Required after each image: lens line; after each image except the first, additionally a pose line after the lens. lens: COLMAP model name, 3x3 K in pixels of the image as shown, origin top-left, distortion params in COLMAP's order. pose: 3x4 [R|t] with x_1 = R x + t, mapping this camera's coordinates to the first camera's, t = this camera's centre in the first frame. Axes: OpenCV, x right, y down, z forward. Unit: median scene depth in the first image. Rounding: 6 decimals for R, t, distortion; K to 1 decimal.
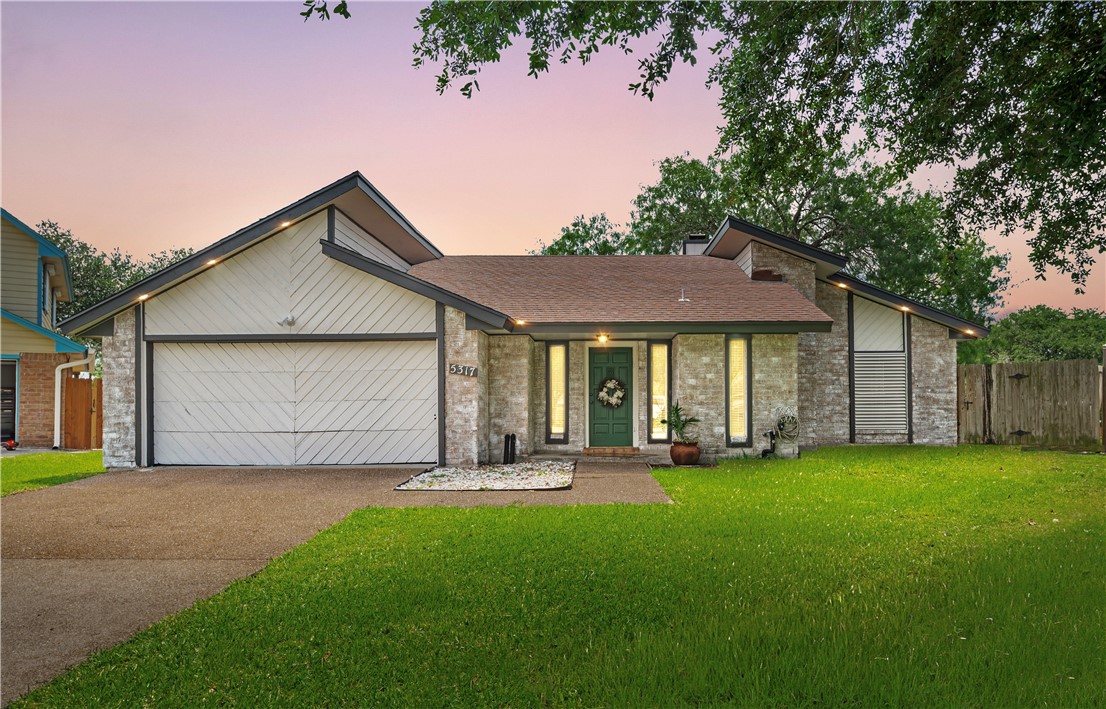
lens RADIAL K [[710.7, 0, 553.9], [0, 710.7, 381.9], [0, 0, 1]] dist [-0.005061, -0.000349]
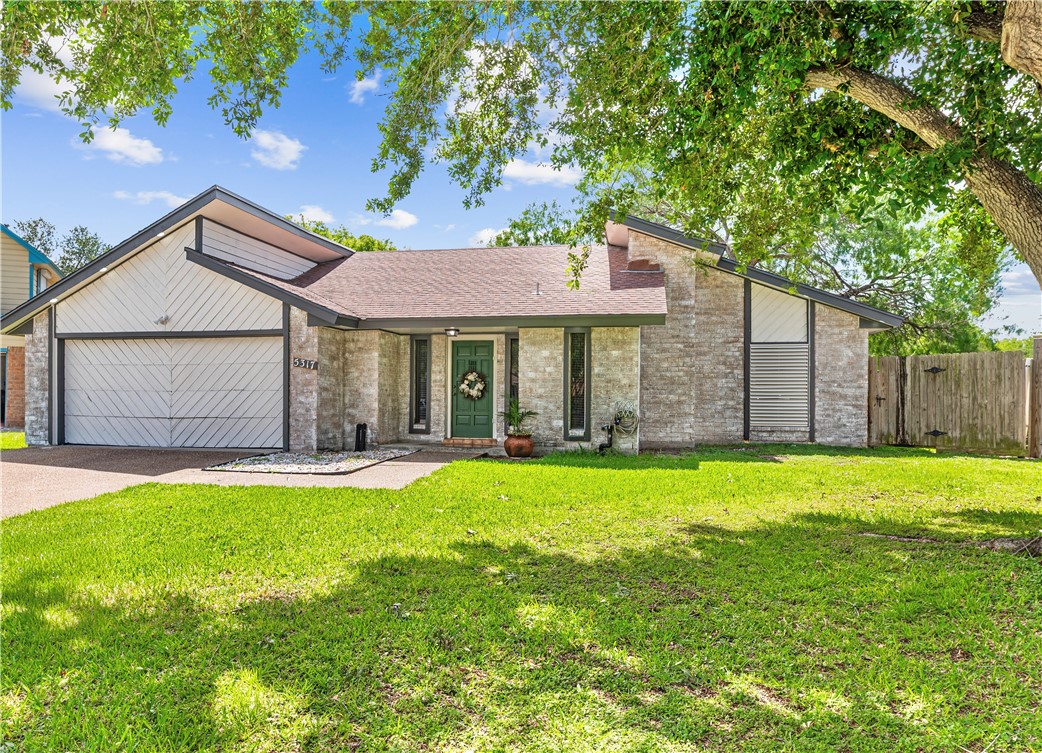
lens RADIAL K [[761.4, 0, 521.0], [0, 761.4, 378.2], [0, 0, 1]] dist [-0.000066, -0.004394]
pose [[0.976947, 0.006224, -0.213393, 0.409478], [-0.003561, 0.999911, 0.012861, -0.009555], [0.213454, -0.011804, 0.976882, -0.059866]]
